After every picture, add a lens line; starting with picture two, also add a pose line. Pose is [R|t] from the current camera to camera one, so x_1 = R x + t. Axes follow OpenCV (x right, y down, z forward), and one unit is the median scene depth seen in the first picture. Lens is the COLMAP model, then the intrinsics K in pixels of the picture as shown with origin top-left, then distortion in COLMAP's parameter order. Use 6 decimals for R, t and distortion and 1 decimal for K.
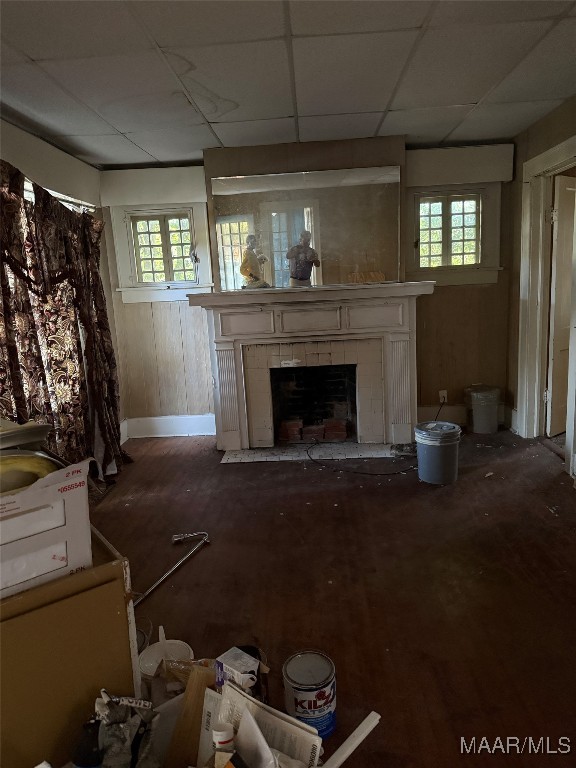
lens RADIAL K [[539.3, 0, 275.9], [0, 539.3, 386.8], [0, 0, 1]] dist [0.070278, -0.099848]
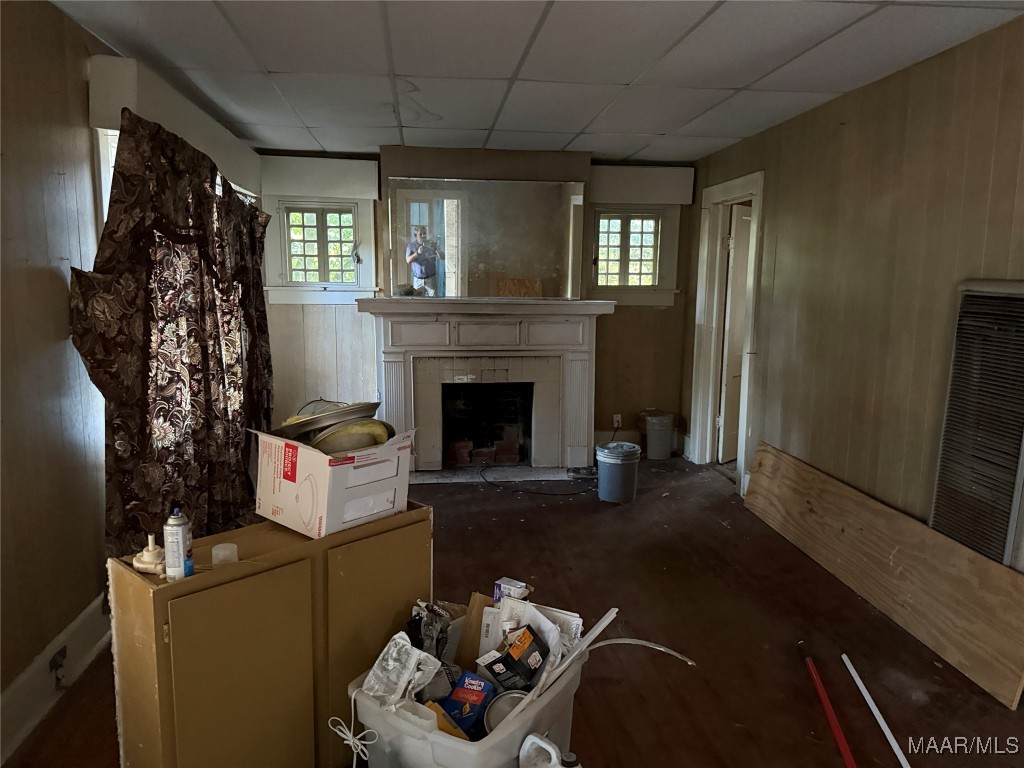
lens RADIAL K [[719.0, 0, 498.7], [0, 719.0, 401.1], [0, 0, 1]] dist [0.070278, -0.099848]
pose [[0.984455, 0.033454, 0.172420, -0.134098], [-0.028123, 0.999051, -0.033267, 0.035750], [-0.173369, 0.027901, 0.984462, -0.241957]]
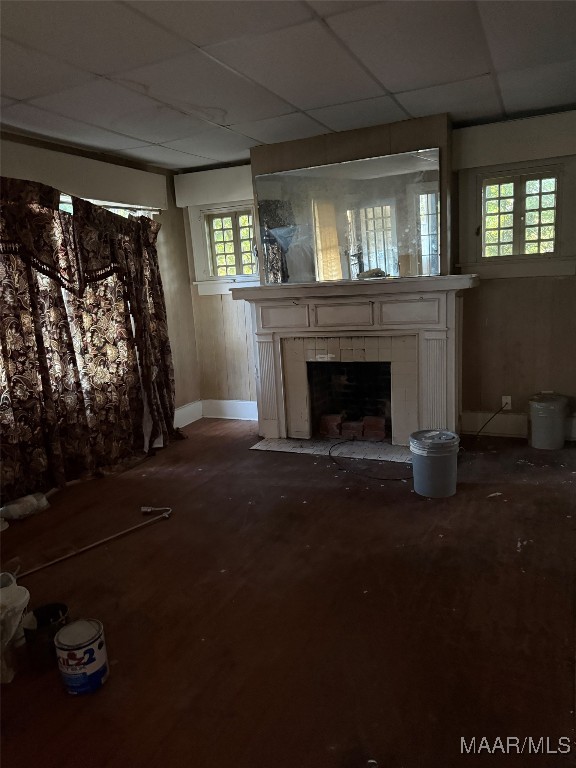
lens RADIAL K [[539.3, 0, 280.2], [0, 539.3, 390.1], [0, 0, 1]] dist [0.070278, -0.099848]
pose [[0.928404, 0.071450, -0.364637, 0.335671], [-0.057848, 0.997166, 0.048104, -0.028447], [0.367041, -0.023567, 0.929906, 0.041057]]
